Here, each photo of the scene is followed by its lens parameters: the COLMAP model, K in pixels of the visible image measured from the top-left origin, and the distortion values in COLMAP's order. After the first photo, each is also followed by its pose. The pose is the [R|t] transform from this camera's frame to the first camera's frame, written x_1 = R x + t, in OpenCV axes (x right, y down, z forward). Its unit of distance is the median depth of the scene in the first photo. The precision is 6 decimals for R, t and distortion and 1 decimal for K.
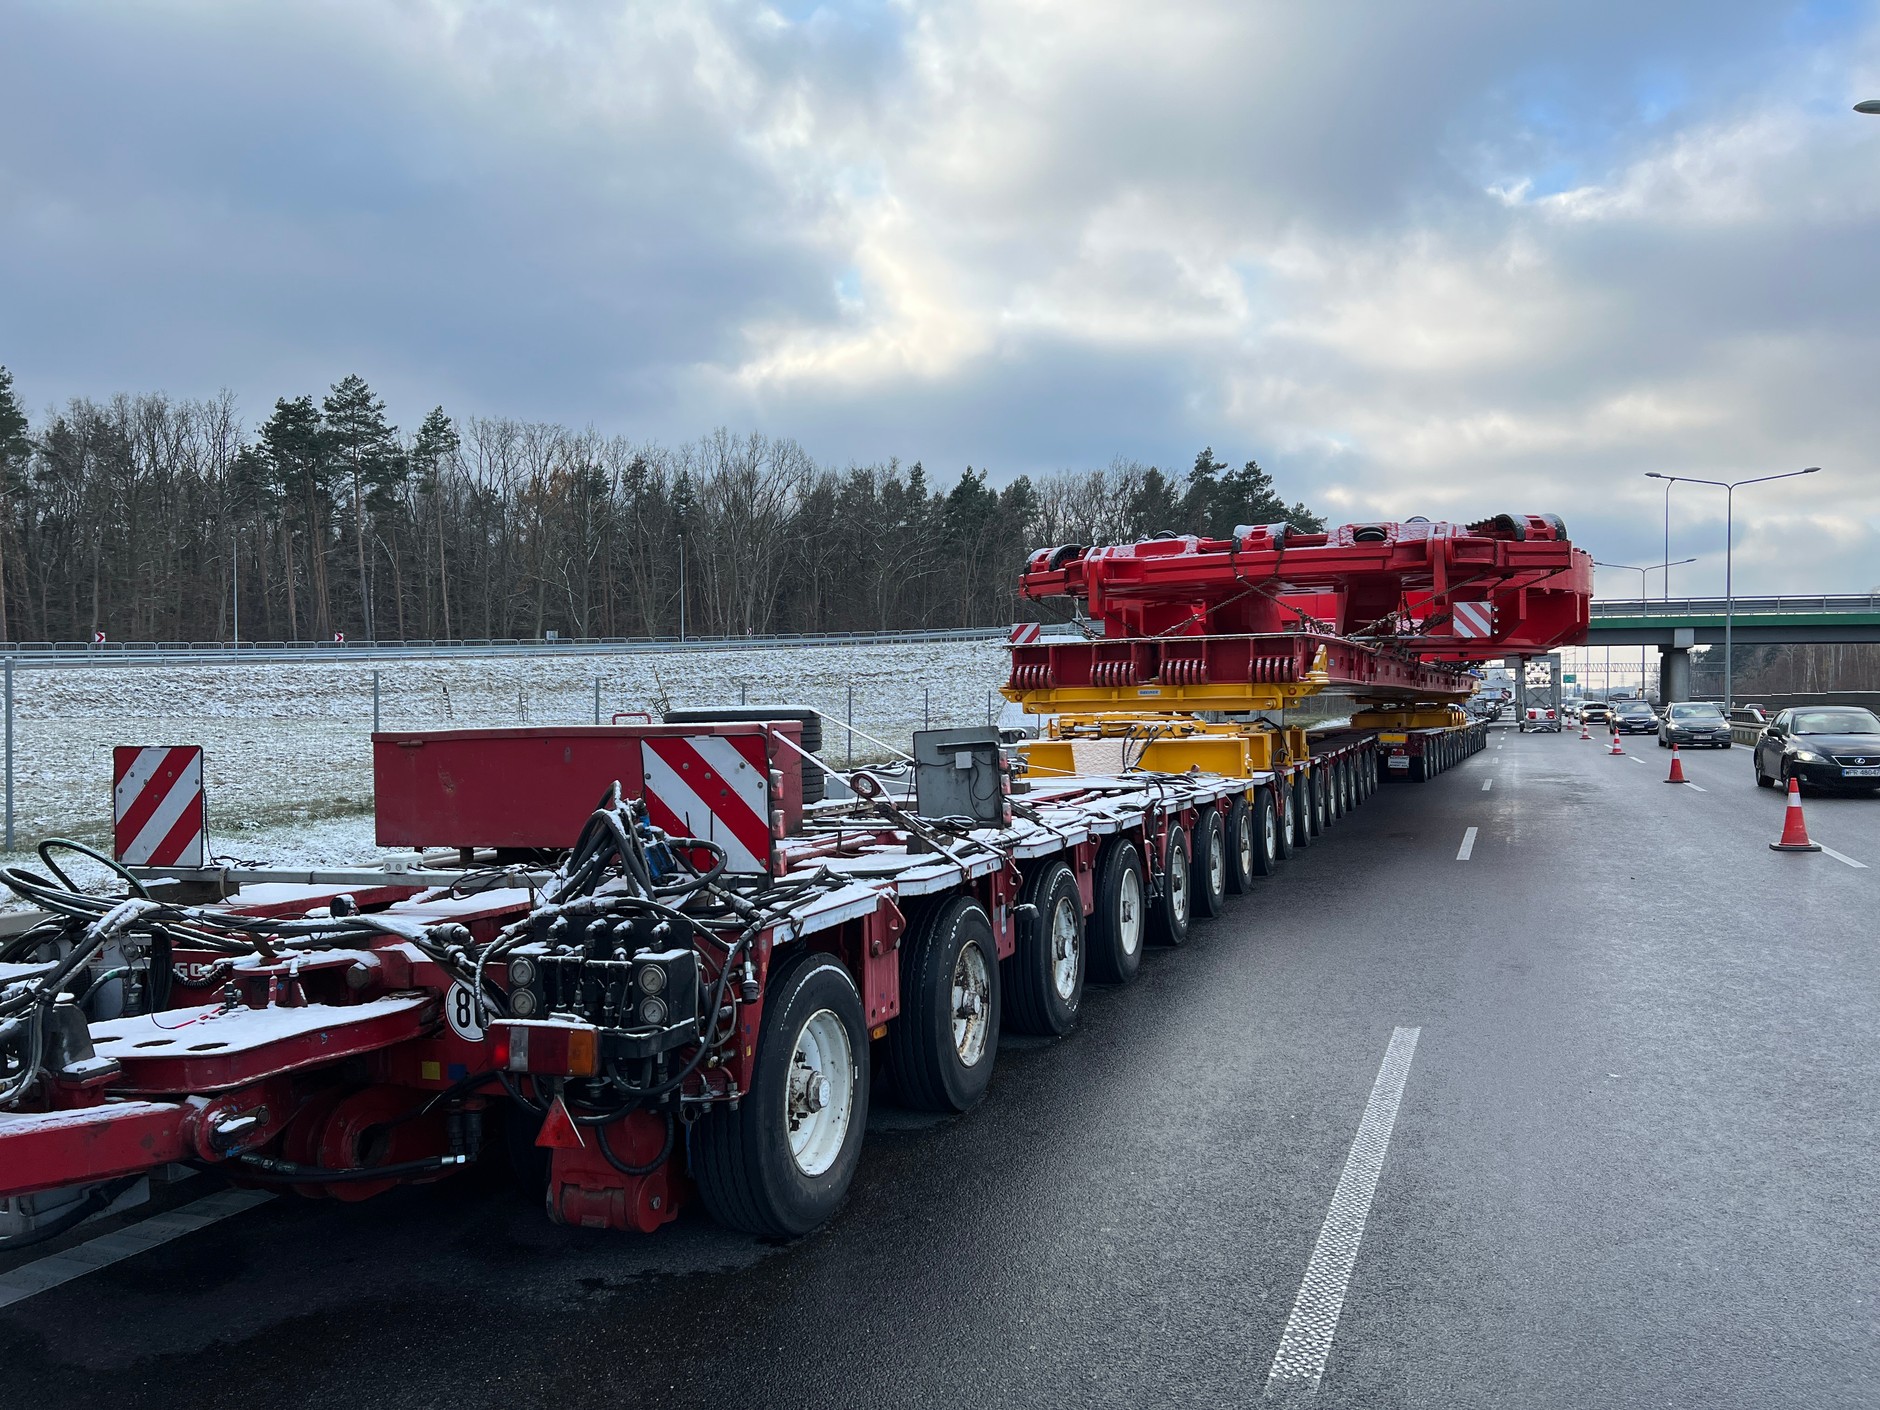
lens RADIAL K [[1441.2, 0, 943.7], [0, 1441.2, 702.1], [0, 0, 1]] dist [0.002922, -0.012463]
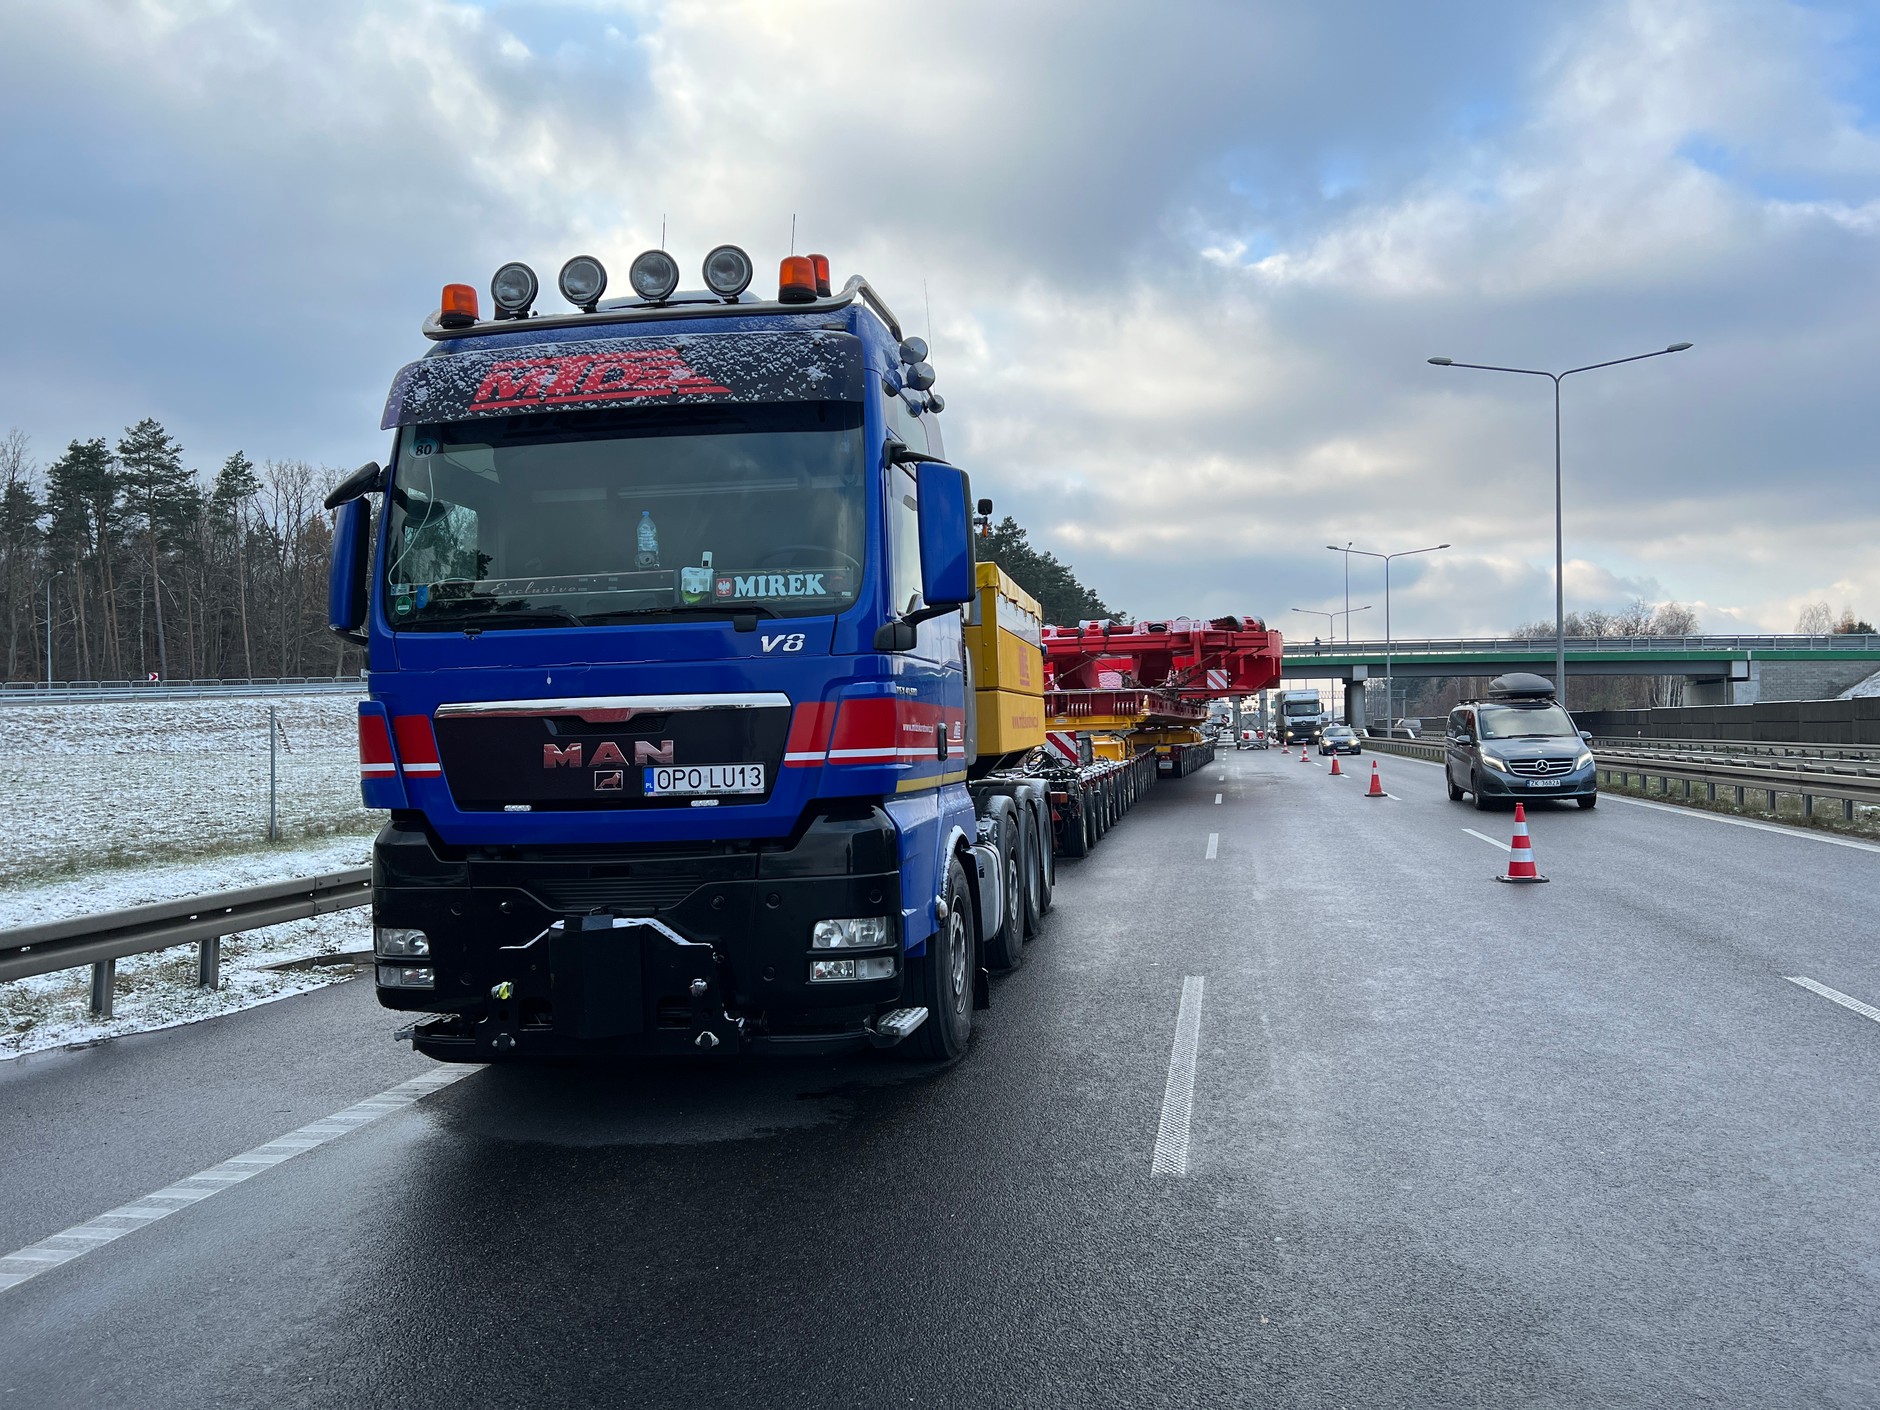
lens RADIAL K [[1441.2, 0, 939.6], [0, 1441.2, 714.7], [0, 0, 1]] dist [0.002922, -0.012463]
pose [[0.984382, -0.011402, 0.175674, -0.053929], [0.013365, 0.999861, -0.009995, 0.000283], [-0.175536, 0.012187, 0.984398, -0.132210]]
